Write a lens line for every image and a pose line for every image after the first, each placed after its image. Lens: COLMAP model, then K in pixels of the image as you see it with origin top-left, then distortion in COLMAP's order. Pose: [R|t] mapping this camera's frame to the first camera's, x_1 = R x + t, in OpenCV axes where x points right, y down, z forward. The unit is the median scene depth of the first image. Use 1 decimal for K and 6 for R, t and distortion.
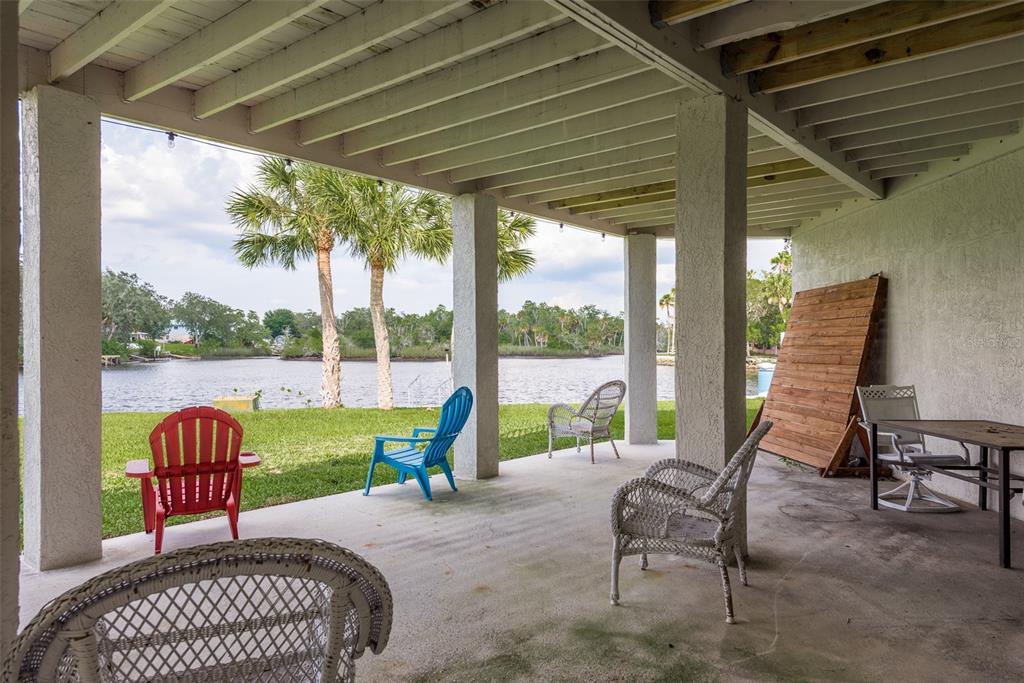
lens RADIAL K [[702.7, 0, 512.0], [0, 702.7, 341.5], [0, 0, 1]] dist [-0.002417, -0.001268]
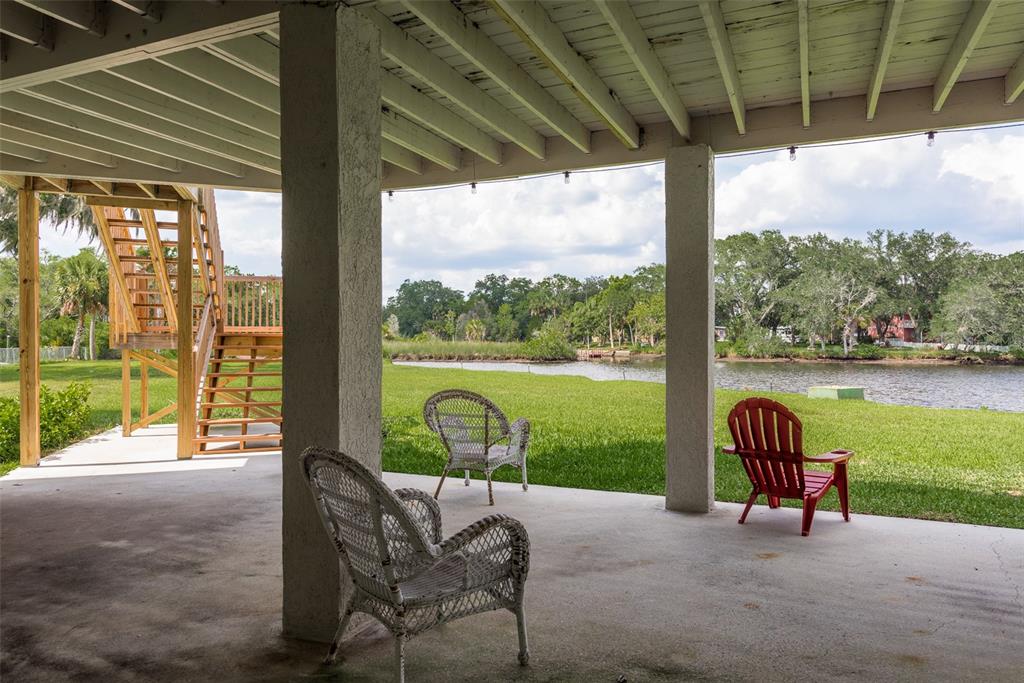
lens RADIAL K [[702.7, 0, 512.0], [0, 702.7, 341.5], [0, 0, 1]] dist [-0.002417, -0.001268]
pose [[0.257979, -0.002959, -0.966146, 0.494309], [0.001215, 0.999996, -0.002738, 0.007527], [0.966150, -0.000467, 0.257982, 0.325371]]
